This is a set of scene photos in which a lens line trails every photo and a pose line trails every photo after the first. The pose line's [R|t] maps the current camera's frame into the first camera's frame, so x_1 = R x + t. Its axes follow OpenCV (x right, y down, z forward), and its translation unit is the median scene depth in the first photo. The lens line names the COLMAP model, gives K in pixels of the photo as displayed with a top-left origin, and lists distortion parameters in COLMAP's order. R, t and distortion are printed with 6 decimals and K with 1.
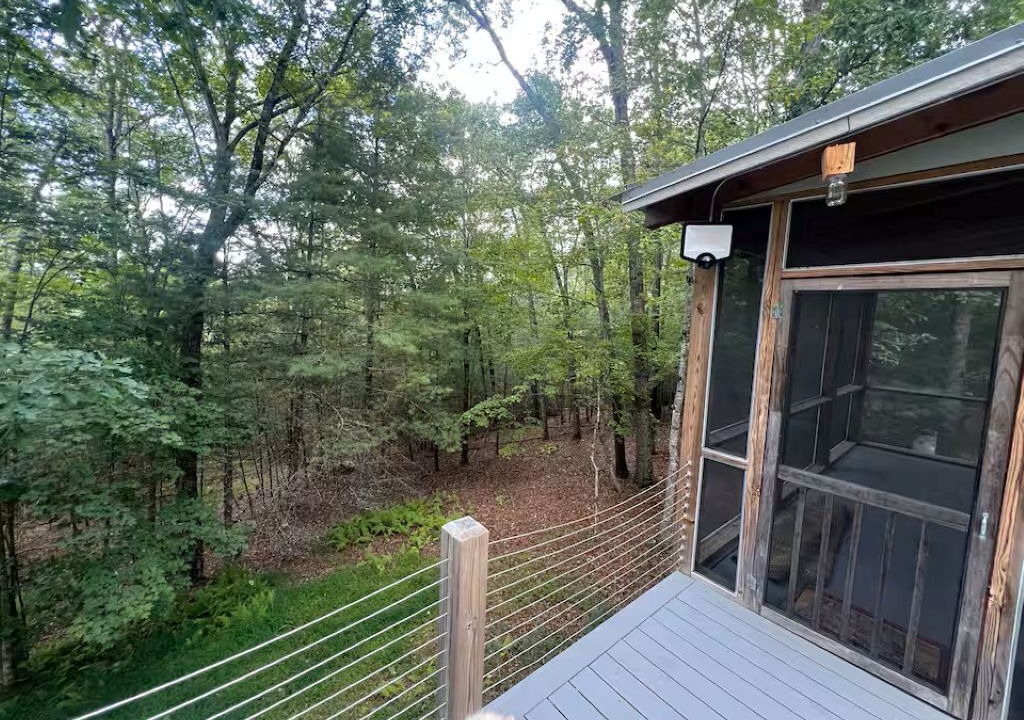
lens RADIAL K [[490.6, 0, 512.8], [0, 490.6, 362.6], [0, 0, 1]] dist [-0.001465, -0.000695]
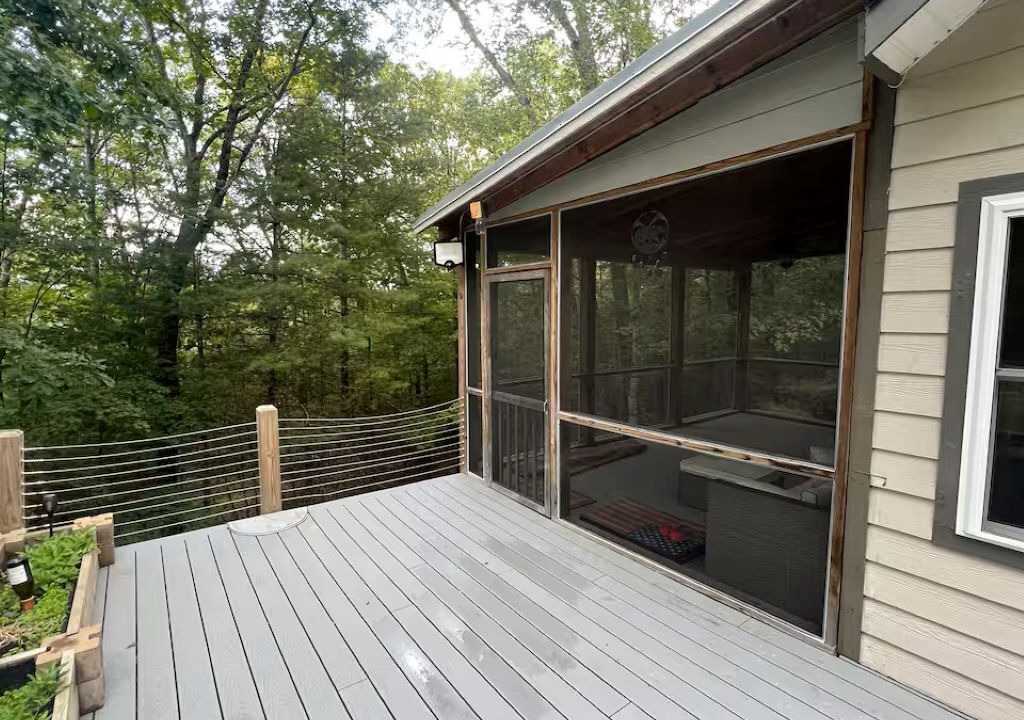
lens RADIAL K [[619.0, 0, 511.0], [0, 619.0, 358.4], [0, 0, 1]] dist [0.018194, -0.000246]
pose [[0.994740, -0.036697, -0.095628, 0.278601], [0.035084, 0.999213, -0.018500, 0.049772], [0.096232, 0.015048, 0.995245, -0.350590]]
